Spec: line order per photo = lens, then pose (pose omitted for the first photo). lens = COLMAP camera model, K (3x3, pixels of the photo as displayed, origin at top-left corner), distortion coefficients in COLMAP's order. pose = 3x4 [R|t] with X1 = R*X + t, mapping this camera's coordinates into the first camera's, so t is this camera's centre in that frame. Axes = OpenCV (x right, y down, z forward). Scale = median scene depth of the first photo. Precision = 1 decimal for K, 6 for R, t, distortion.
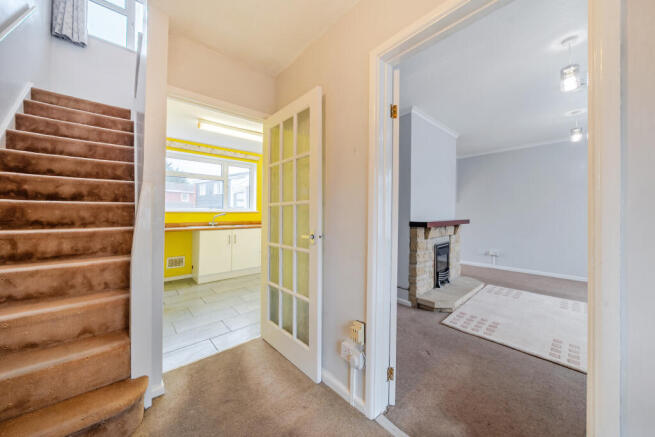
lens RADIAL K [[226.7, 0, 328.8], [0, 226.7, 215.0], [0, 0, 1]] dist [-0.000273, 0.000023]
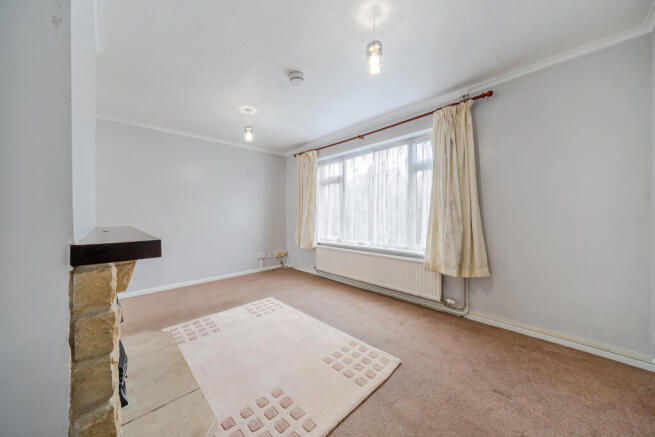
lens RADIAL K [[226.7, 0, 328.8], [0, 226.7, 215.0], [0, 0, 1]] dist [-0.000273, 0.000023]
pose [[-0.015635, -0.004977, 0.999865, 0.110267], [0.015938, 0.999859, 0.005226, 0.000469], [-0.999751, 0.016017, -0.015554, 0.735697]]
